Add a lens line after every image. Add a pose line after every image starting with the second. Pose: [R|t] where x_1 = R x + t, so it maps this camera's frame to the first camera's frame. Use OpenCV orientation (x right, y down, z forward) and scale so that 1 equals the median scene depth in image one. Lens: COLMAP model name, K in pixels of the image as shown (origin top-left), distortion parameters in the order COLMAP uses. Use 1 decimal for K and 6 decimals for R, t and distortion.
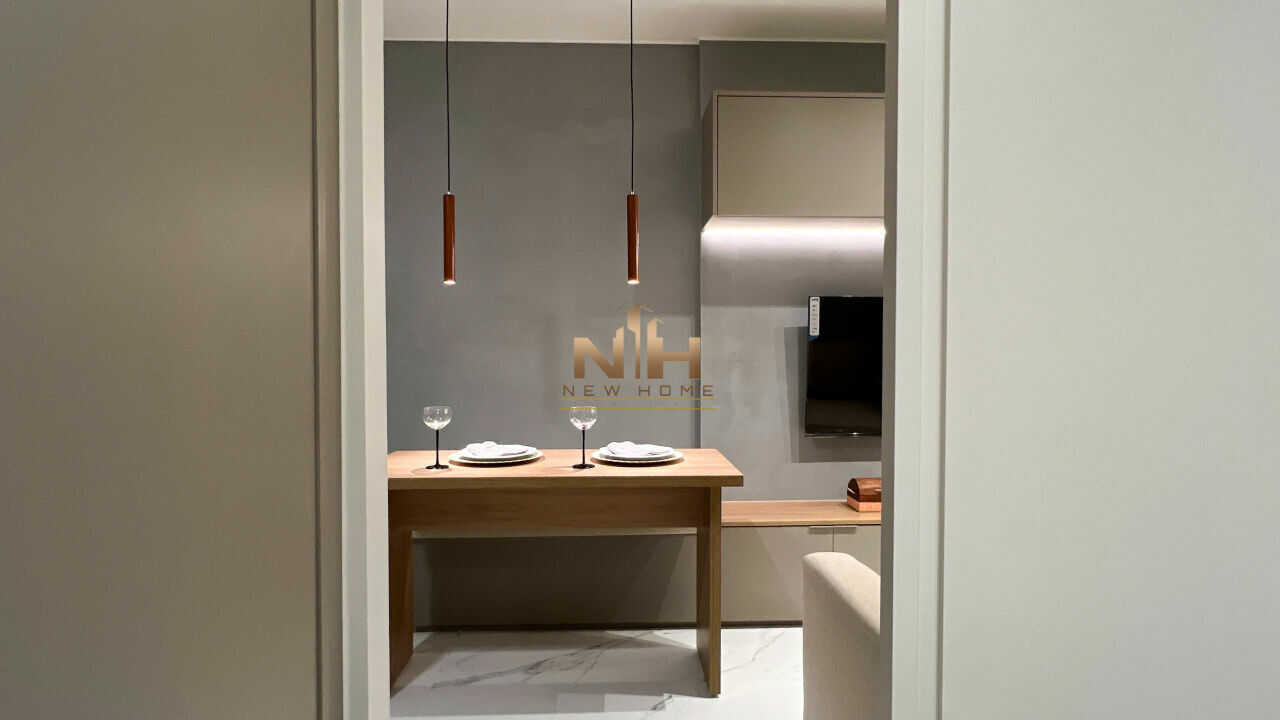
lens RADIAL K [[676.4, 0, 628.8], [0, 676.4, 359.7], [0, 0, 1]] dist [0.021157, 0.000088]
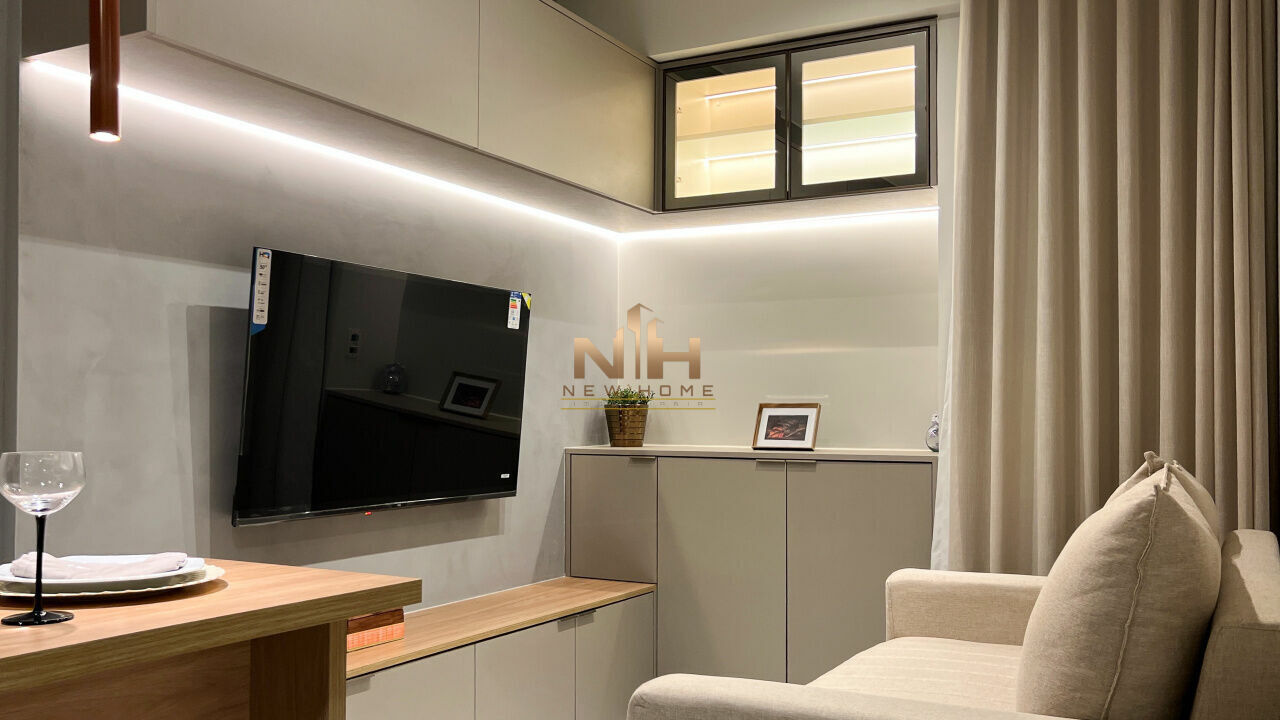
lens RADIAL K [[1130.2, 0, 644.1], [0, 1130.2, 402.0], [0, 0, 1]] dist [-0.001677, 0.036361]
pose [[0.512610, 0.015234, 0.858487, -0.303231], [0.011014, 0.999644, -0.024316, 0.045748], [-0.858551, 0.021920, 0.512259, 0.311481]]
